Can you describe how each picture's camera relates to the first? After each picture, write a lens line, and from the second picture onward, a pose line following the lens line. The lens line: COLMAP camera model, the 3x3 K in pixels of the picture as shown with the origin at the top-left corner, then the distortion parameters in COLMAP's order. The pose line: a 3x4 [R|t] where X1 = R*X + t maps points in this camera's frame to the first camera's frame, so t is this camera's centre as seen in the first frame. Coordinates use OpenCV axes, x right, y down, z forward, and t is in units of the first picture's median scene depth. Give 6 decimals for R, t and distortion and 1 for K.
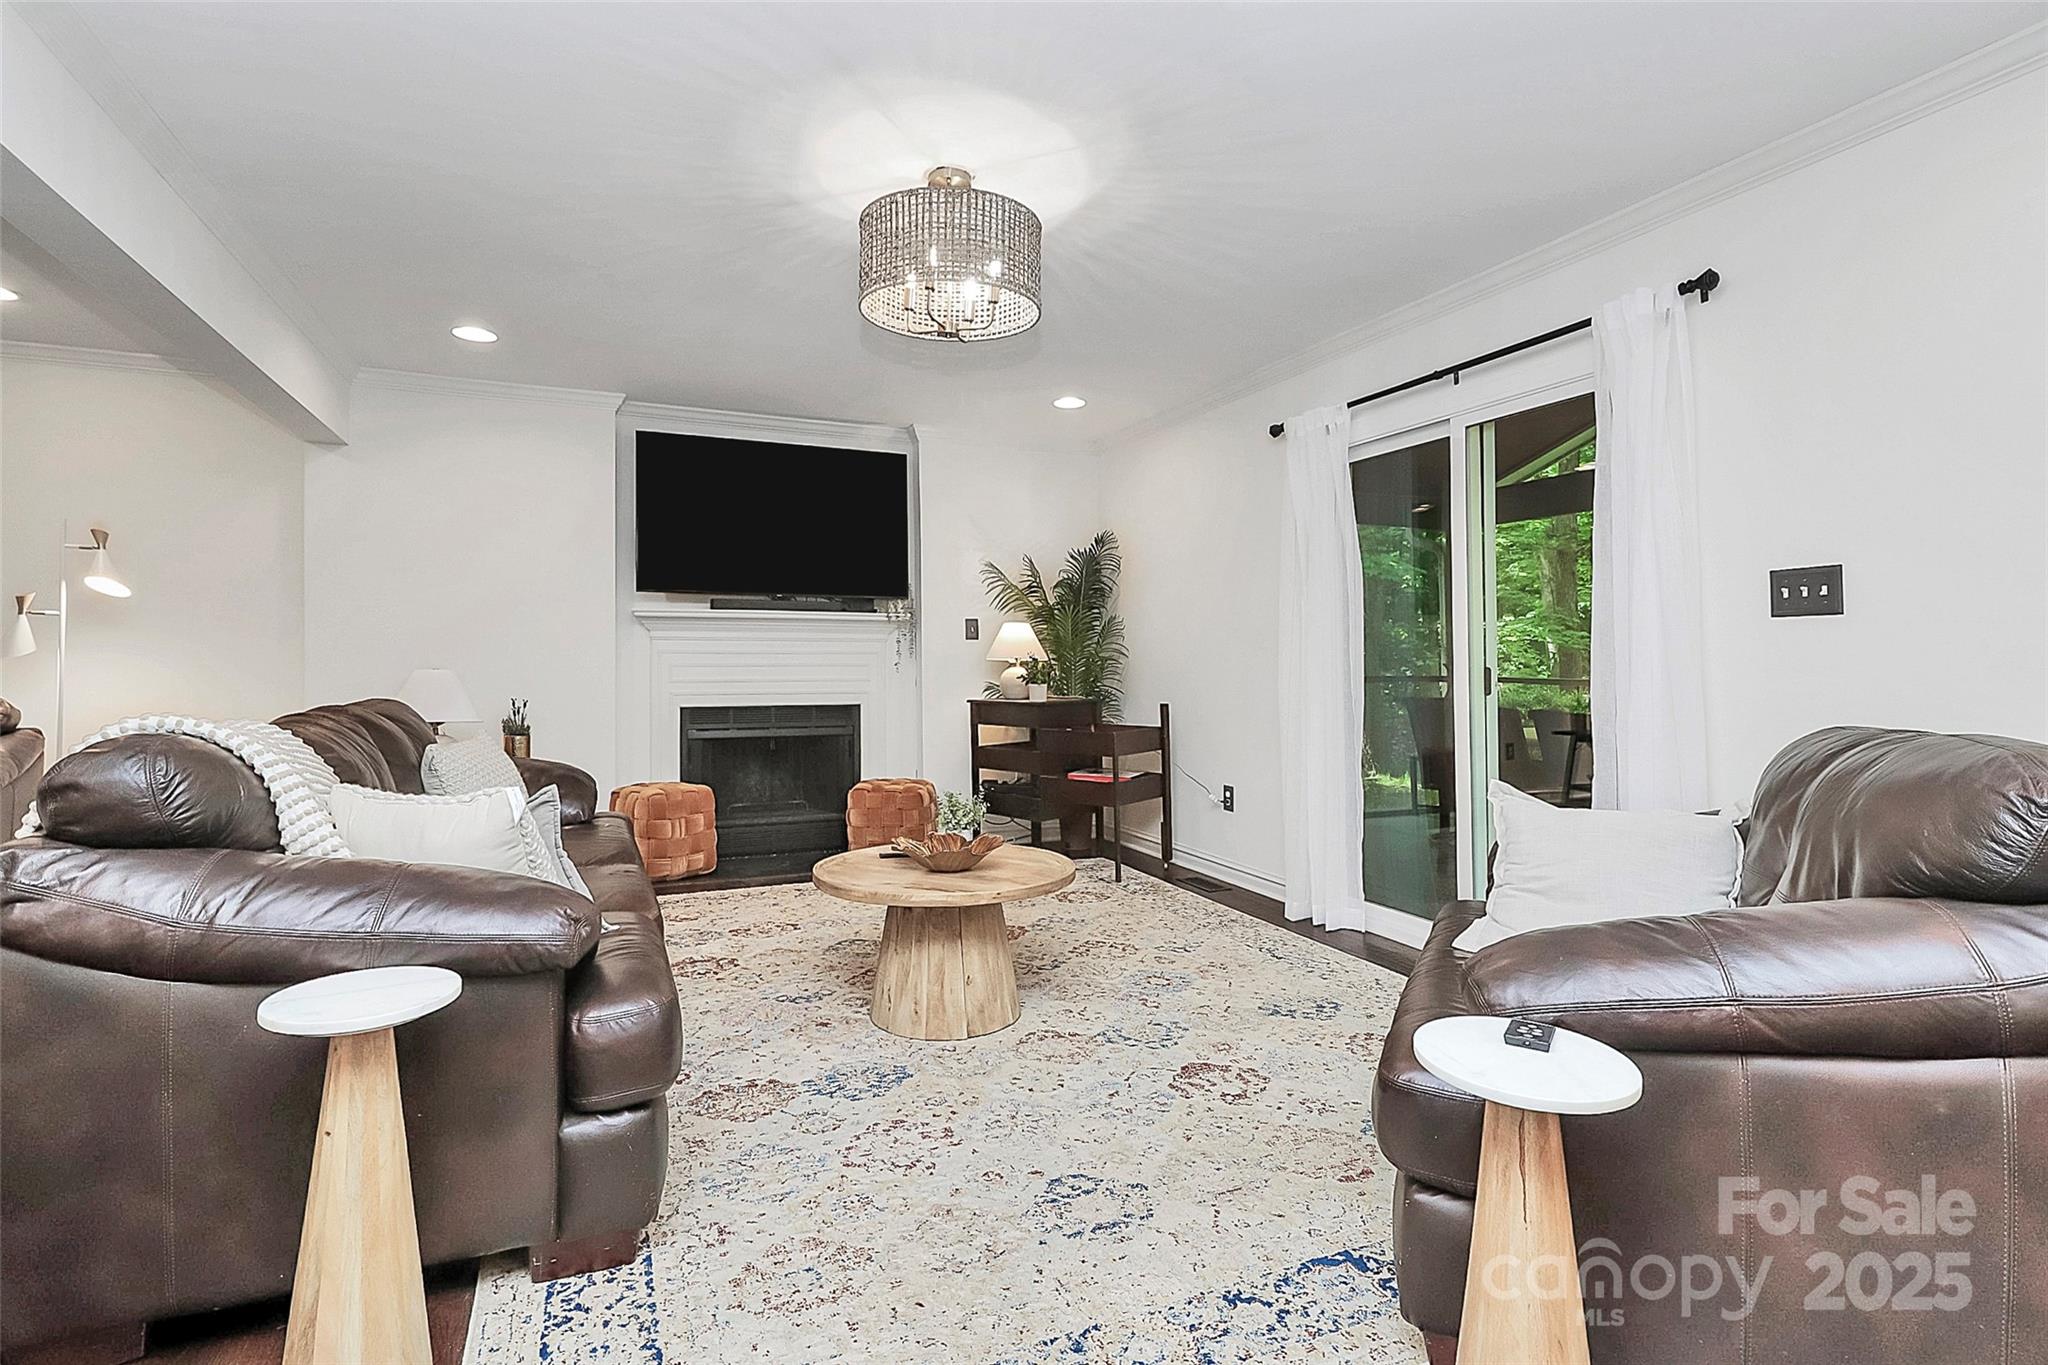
lens RADIAL K [[1005.1, 0, 1032.3], [0, 1005.1, 667.7], [0, 0, 1]] dist [0.000437, -0.000725]
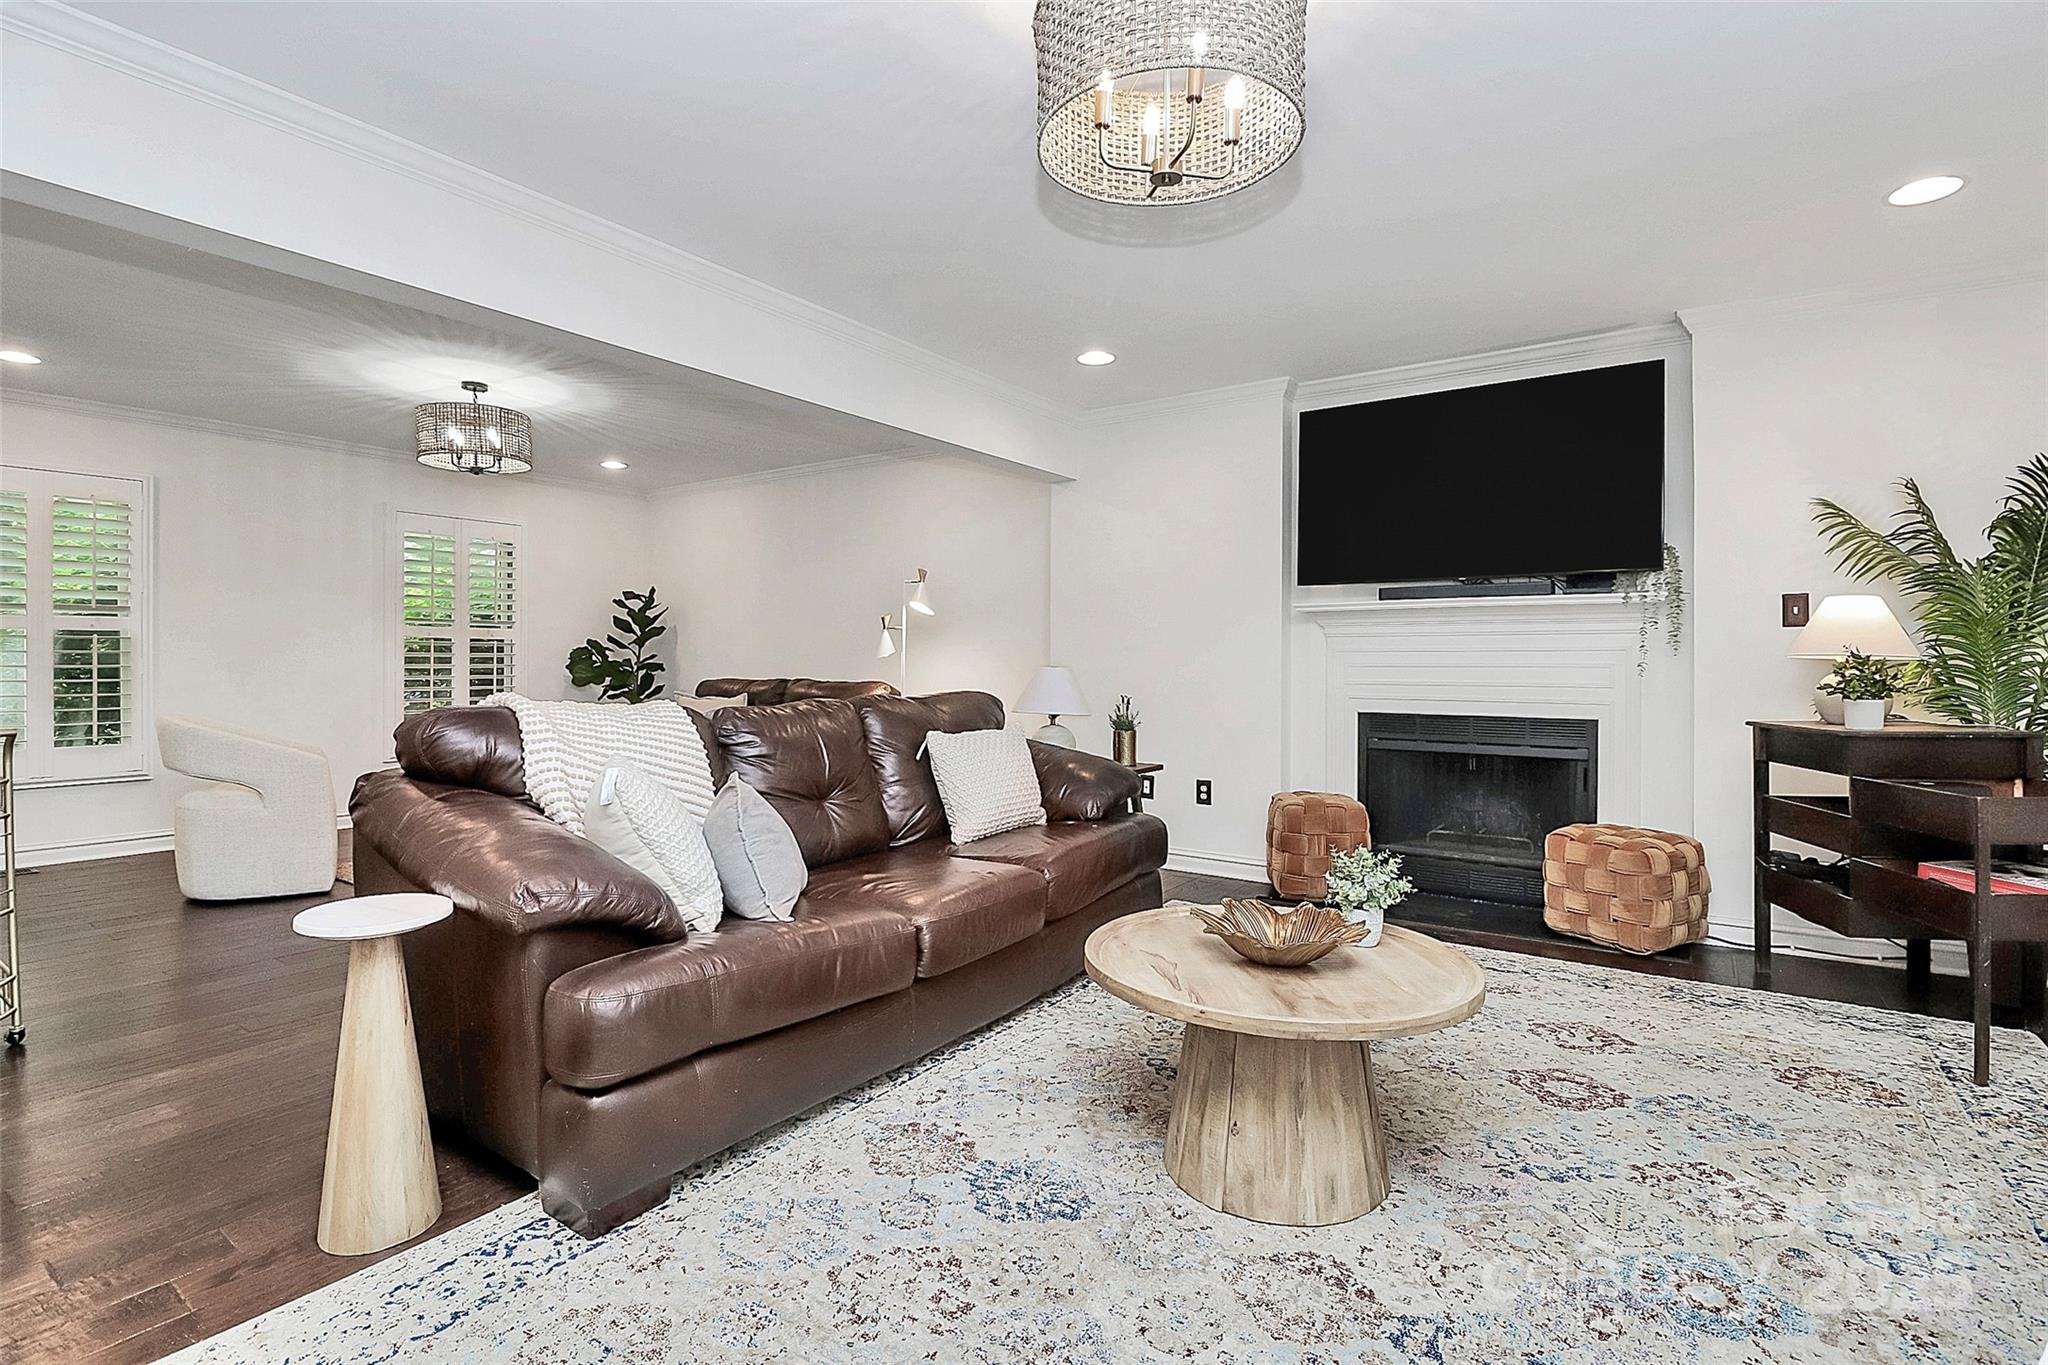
lens RADIAL K [[960.9, 0, 1006.8], [0, 960.9, 696.8], [0, 0, 1]] dist [-0.001554, -0.000827]
pose [[0.516079, 0.035305, -0.855813, 0.226034], [-0.005491, 0.999266, 0.037912, -0.004993], [0.856523, -0.014867, 0.515894, 0.294956]]
